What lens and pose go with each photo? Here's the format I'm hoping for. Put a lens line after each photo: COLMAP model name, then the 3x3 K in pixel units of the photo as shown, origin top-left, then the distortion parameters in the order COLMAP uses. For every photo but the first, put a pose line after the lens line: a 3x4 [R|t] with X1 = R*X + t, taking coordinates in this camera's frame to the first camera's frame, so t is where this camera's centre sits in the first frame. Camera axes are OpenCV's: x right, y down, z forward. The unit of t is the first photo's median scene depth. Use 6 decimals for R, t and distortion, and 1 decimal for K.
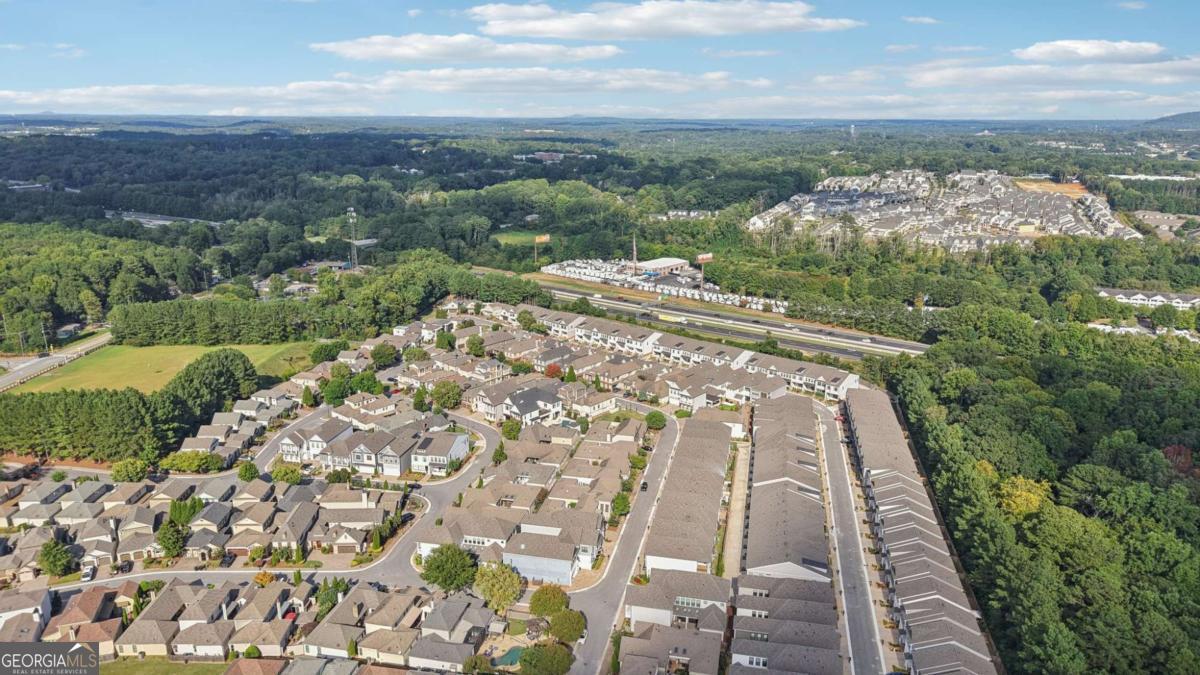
lens RADIAL K [[803.2, 0, 600.0], [0, 803.2, 337.5], [0, 0, 1]] dist [0.025677, -0.028306]
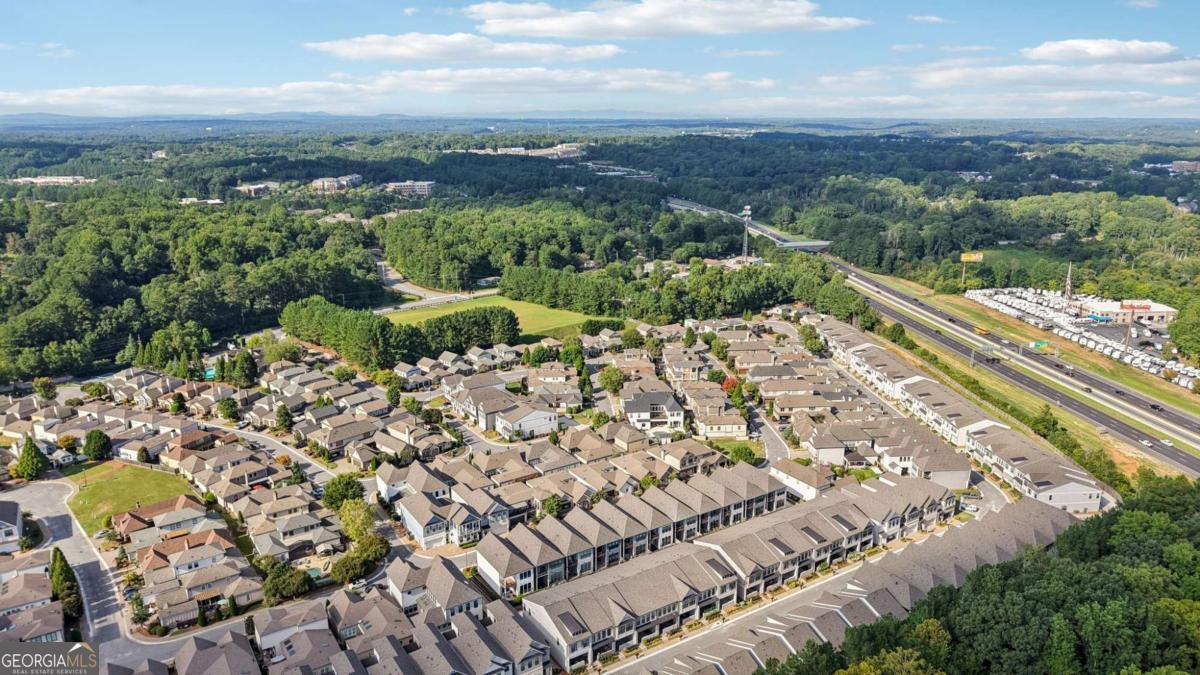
lens RADIAL K [[799.1, 0, 600.0], [0, 799.1, 337.5], [0, 0, 1]] dist [0.088309, -0.147775]
pose [[0.711864, 0.181525, -0.678453, 0.509245], [-0.183708, 0.980515, 0.069589, -0.055065], [0.677865, 0.075099, 0.731341, 0.225009]]
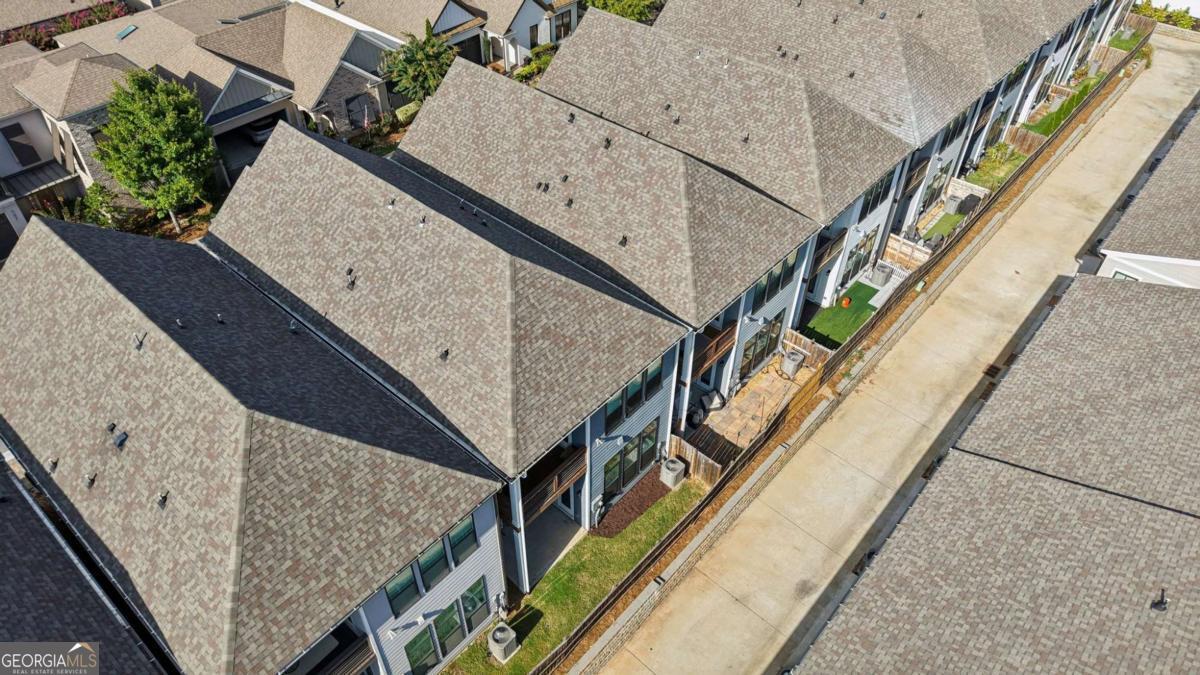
lens RADIAL K [[803.2, 0, 600.0], [0, 803.2, 337.5], [0, 0, 1]] dist [0.025677, -0.028306]
pose [[0.874579, 0.330380, -0.354910, 0.129465], [-0.133580, 0.867790, 0.478642, 0.109185], [0.466121, -0.371201, 0.803082, 0.655615]]
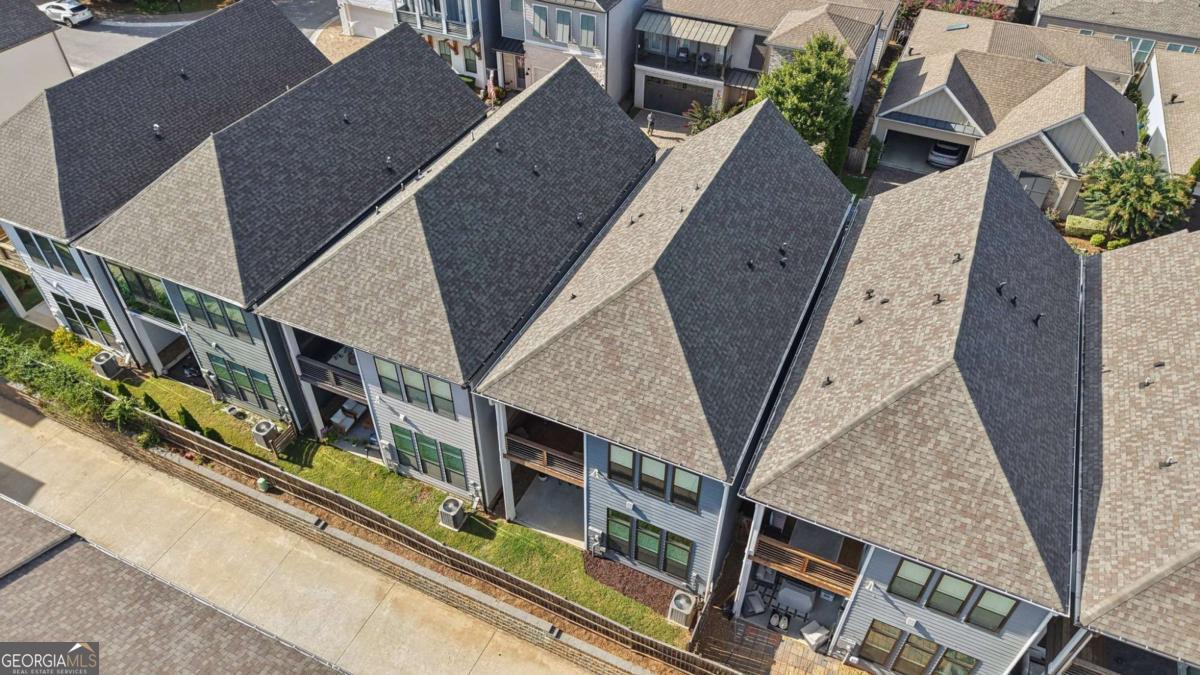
lens RADIAL K [[803.2, 0, 600.0], [0, 803.2, 337.5], [0, 0, 1]] dist [0.025677, -0.028306]
pose [[-0.215701, 0.650976, -0.727807, 0.152816], [-0.272779, 0.675507, 0.685042, 0.093963], [0.937584, 0.346295, 0.031865, 0.710219]]
